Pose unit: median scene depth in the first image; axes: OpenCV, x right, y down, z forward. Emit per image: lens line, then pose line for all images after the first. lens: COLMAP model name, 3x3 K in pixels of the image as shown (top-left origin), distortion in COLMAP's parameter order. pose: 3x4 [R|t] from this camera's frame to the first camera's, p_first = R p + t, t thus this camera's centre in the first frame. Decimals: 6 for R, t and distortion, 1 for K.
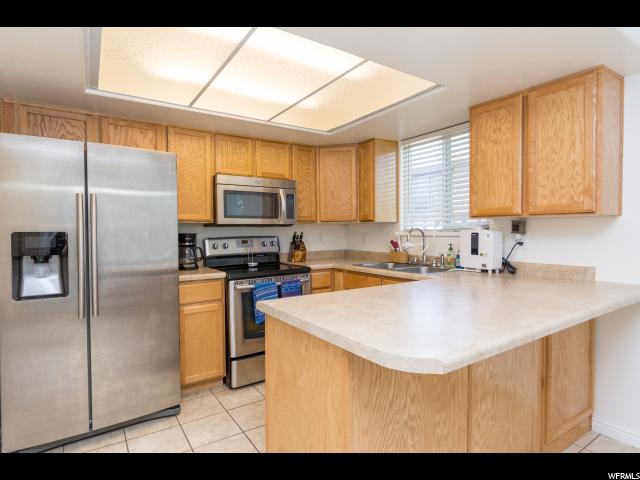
lens RADIAL K [[349.0, 0, 307.0], [0, 349.0, 238.6], [0, 0, 1]] dist [-0.001667, -0.000541]
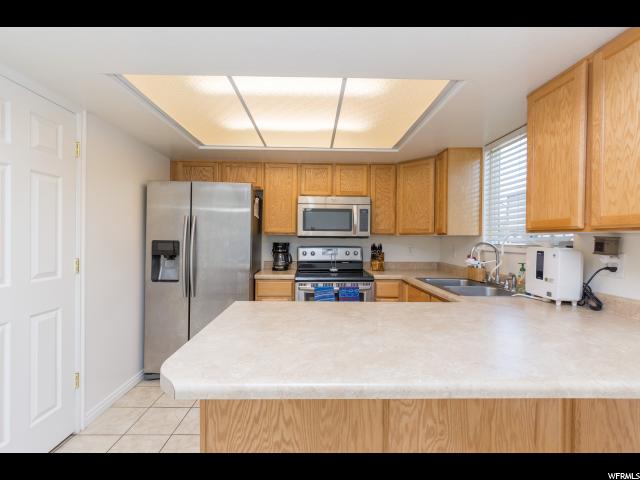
lens RADIAL K [[289.0, 0, 320.0], [0, 289.0, 240.0], [0, 0, 1]] dist [0.000886, -0.000004]
pose [[0.849552, 0.019751, -0.527135, 0.354233], [-0.029528, 0.999513, -0.010139, -0.018143], [0.526678, 0.024179, 0.849721, 0.159186]]
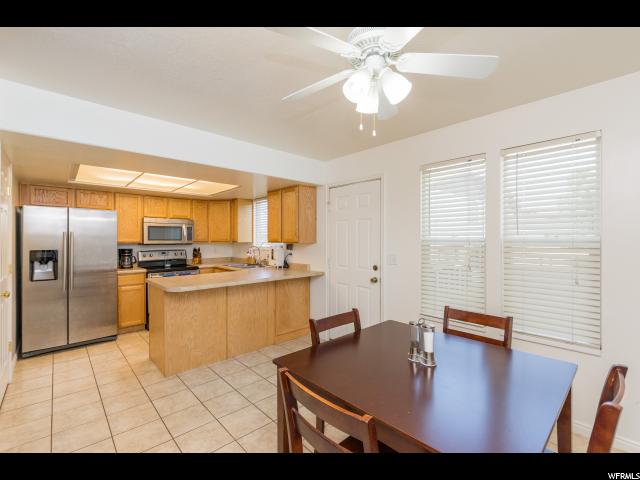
lens RADIAL K [[289.9, 0, 320.0], [0, 289.9, 240.0], [0, 0, 1]] dist [-0.013538, -0.000167]
pose [[0.984465, 0.006091, 0.175476, 0.400979], [-0.001898, 0.999709, -0.024054, -0.026995], [-0.175571, 0.023347, 0.984190, -0.690684]]
